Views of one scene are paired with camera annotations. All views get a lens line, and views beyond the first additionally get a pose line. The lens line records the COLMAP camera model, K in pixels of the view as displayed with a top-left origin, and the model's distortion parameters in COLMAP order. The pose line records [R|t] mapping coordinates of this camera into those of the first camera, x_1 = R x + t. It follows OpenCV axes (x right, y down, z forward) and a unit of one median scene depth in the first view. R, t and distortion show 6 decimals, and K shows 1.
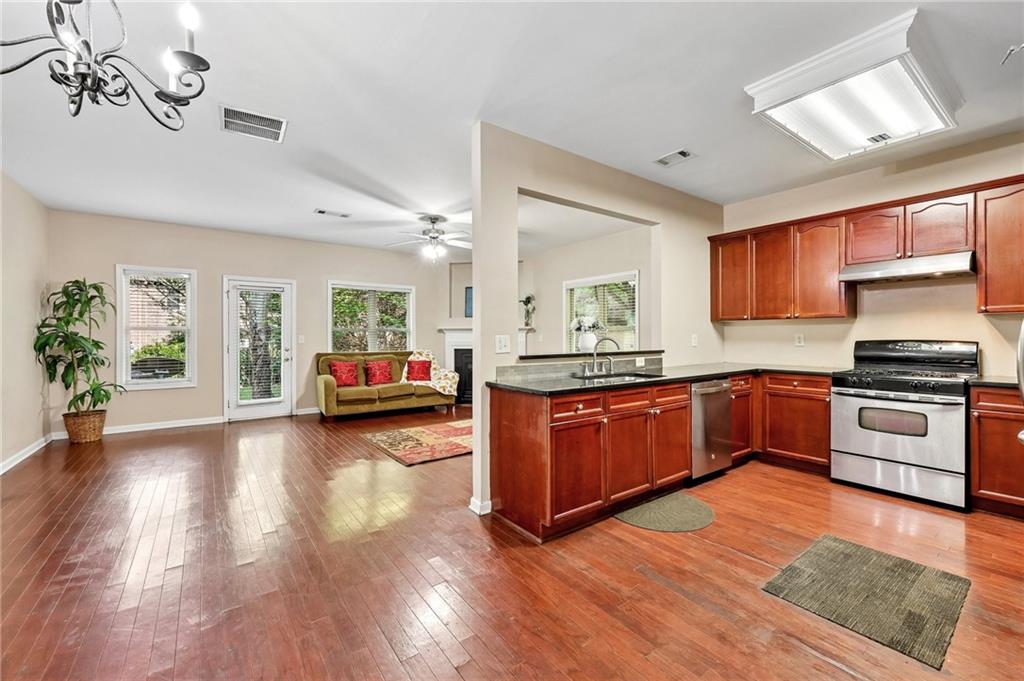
lens RADIAL K [[414.4, 0, 509.8], [0, 414.4, 337.3], [0, 0, 1]] dist [-0.001379, -0.000058]
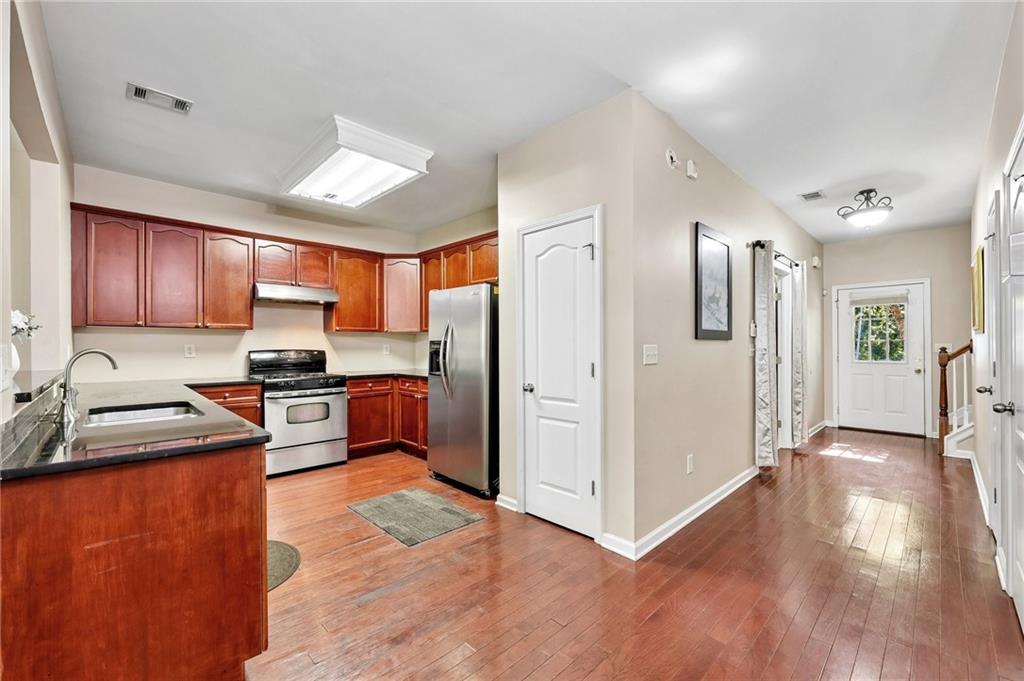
lens RADIAL K [[414.4, 0, 515.2], [0, 414.4, 344.6], [0, 0, 1]] dist [-0.001379, -0.000058]
pose [[-0.139782, 0.004058, 0.990174, -0.268147], [0.004900, 0.999982, -0.003407, -0.000923], [-0.990170, 0.004375, -0.139800, 0.331017]]
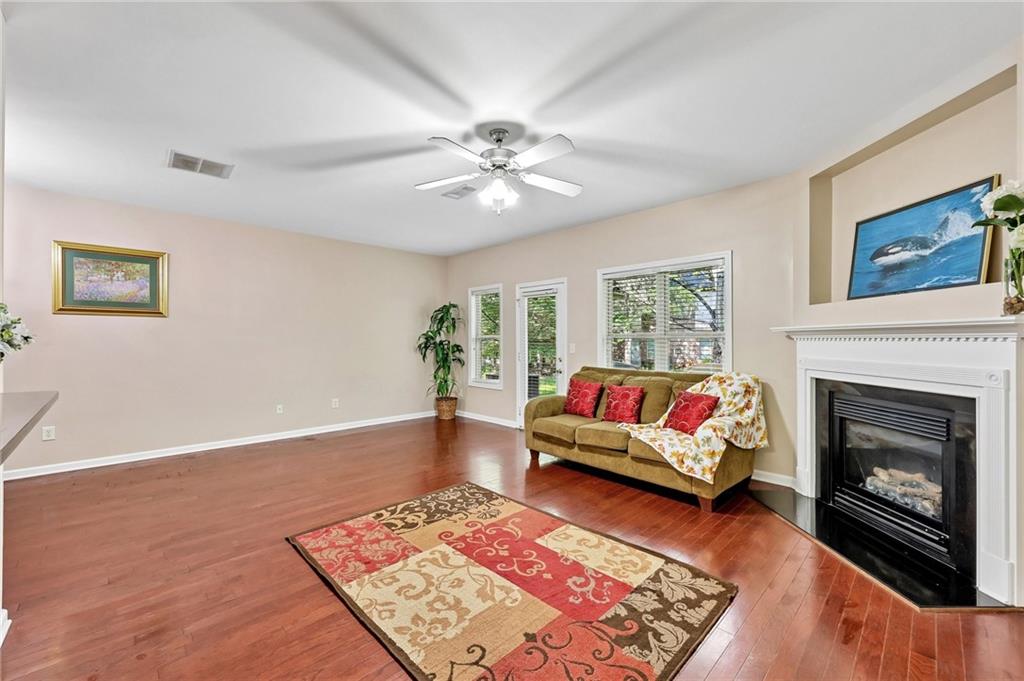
lens RADIAL K [[414.4, 0, 509.1], [0, 414.4, 340.8], [0, 0, 1]] dist [-0.001379, -0.000058]
pose [[0.135072, 0.002932, -0.990831, 0.371897], [-0.002795, 0.999993, 0.002578, -0.015574], [0.990832, 0.002421, 0.135079, 0.978877]]
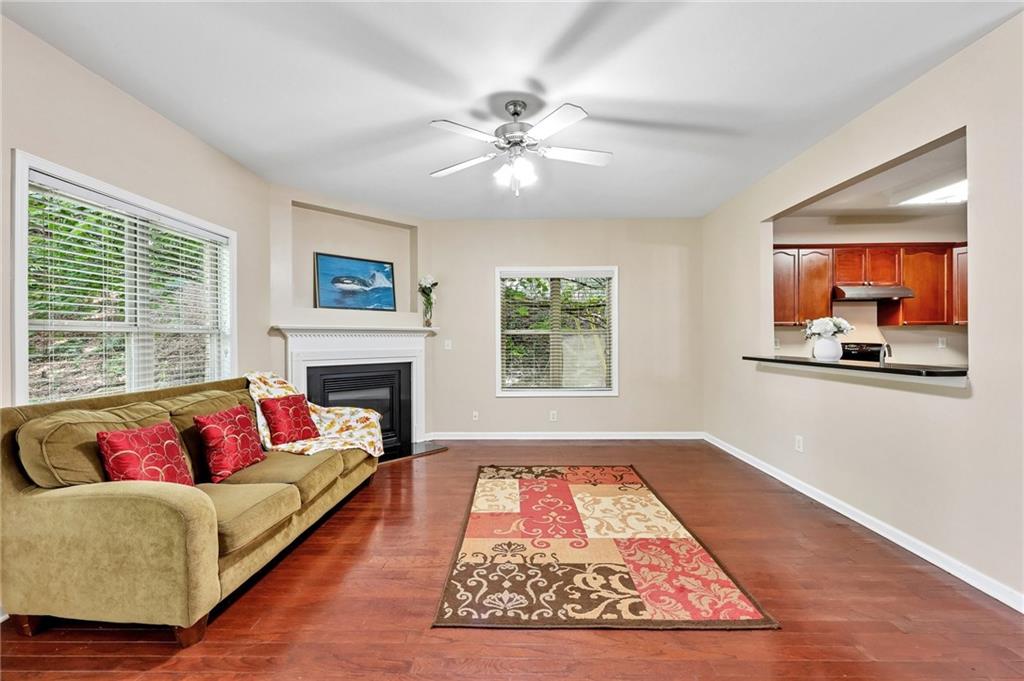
lens RADIAL K [[414.4, 0, 509.8], [0, 414.4, 340.0], [0, 0, 1]] dist [-0.001379, -0.000058]
pose [[0.603115, -0.003547, 0.797646, -0.608928], [0.006012, 0.999982, -0.000100, -0.007161], [-0.797632, 0.004856, 0.603125, 0.738014]]
